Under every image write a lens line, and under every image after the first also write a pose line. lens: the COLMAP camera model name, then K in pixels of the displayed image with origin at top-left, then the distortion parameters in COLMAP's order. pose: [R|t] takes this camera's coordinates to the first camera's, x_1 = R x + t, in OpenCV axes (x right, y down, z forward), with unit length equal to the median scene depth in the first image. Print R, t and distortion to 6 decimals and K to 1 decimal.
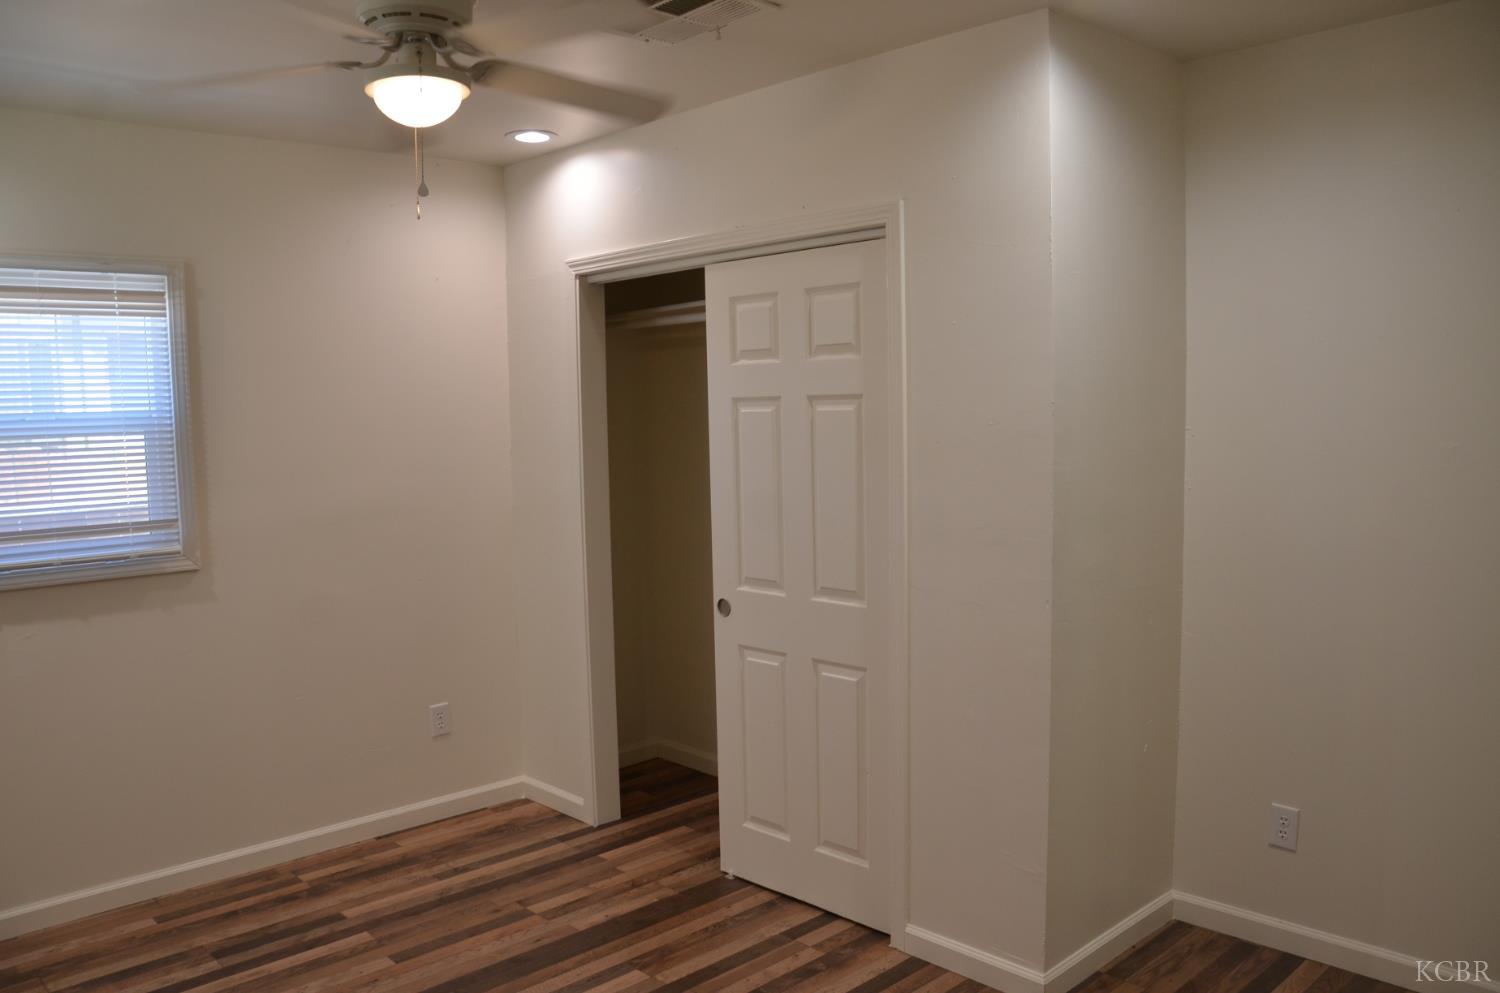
lens RADIAL K [[1177.1, 0, 745.5], [0, 1177.1, 502.5], [0, 0, 1]] dist [-0.131185, 0.100646]
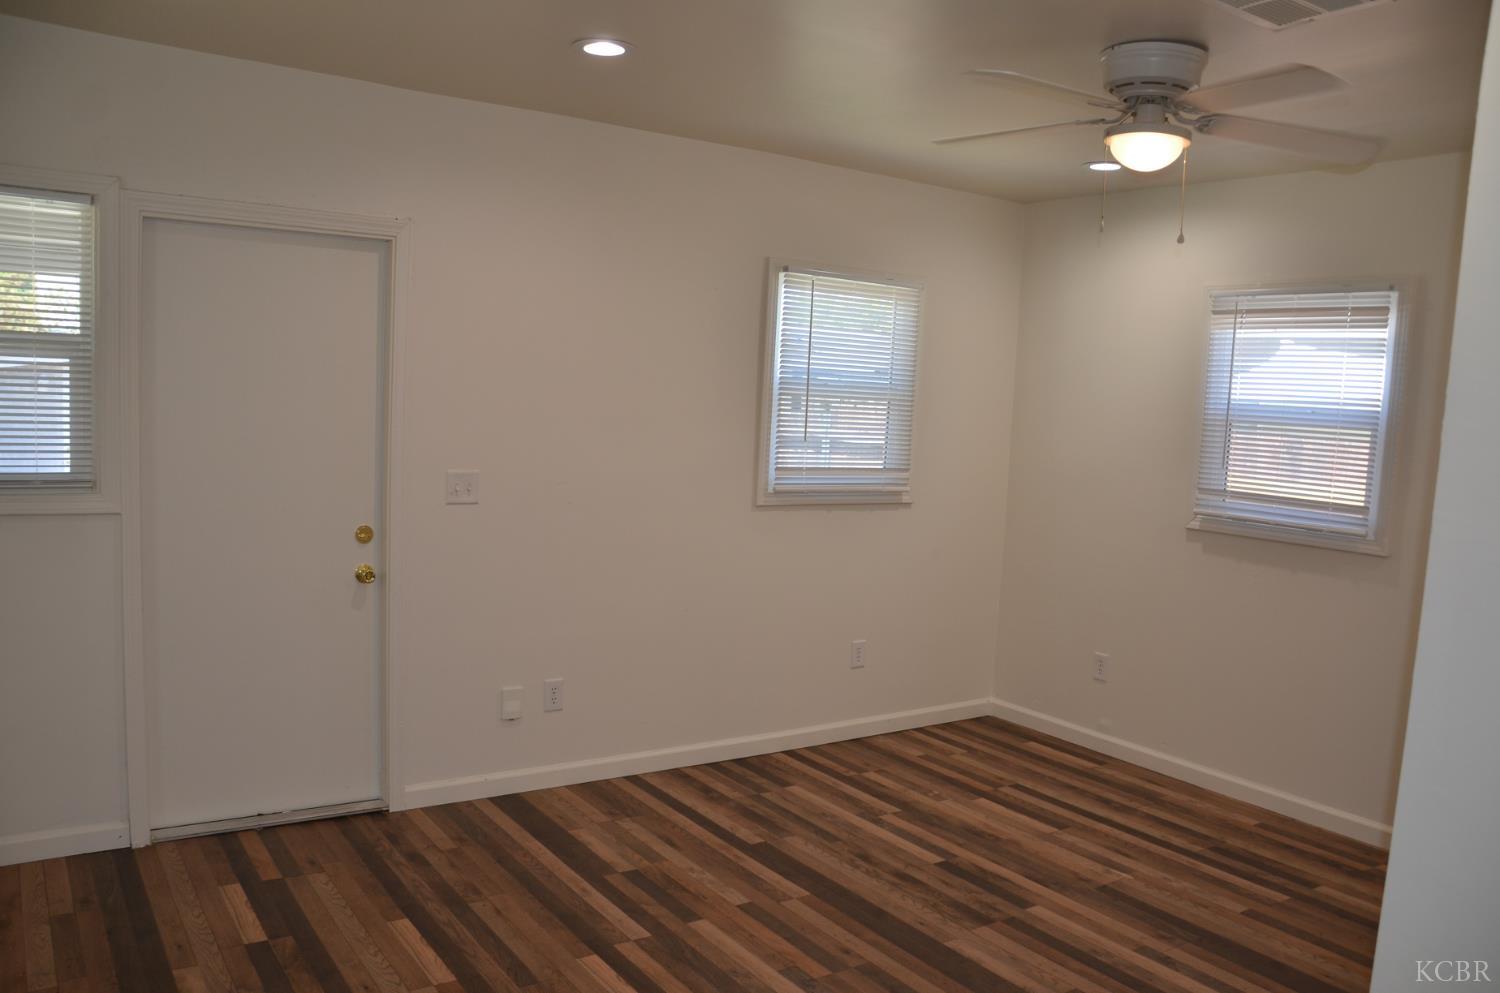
lens RADIAL K [[1177.1, 0, 745.3], [0, 1177.1, 494.2], [0, 0, 1]] dist [-0.131185, 0.100646]
pose [[-0.151878, 0.103691, -0.982945, 0.733152], [-0.128116, 0.984027, 0.123601, -0.061247], [0.980061, 0.144703, -0.136167, 0.575460]]
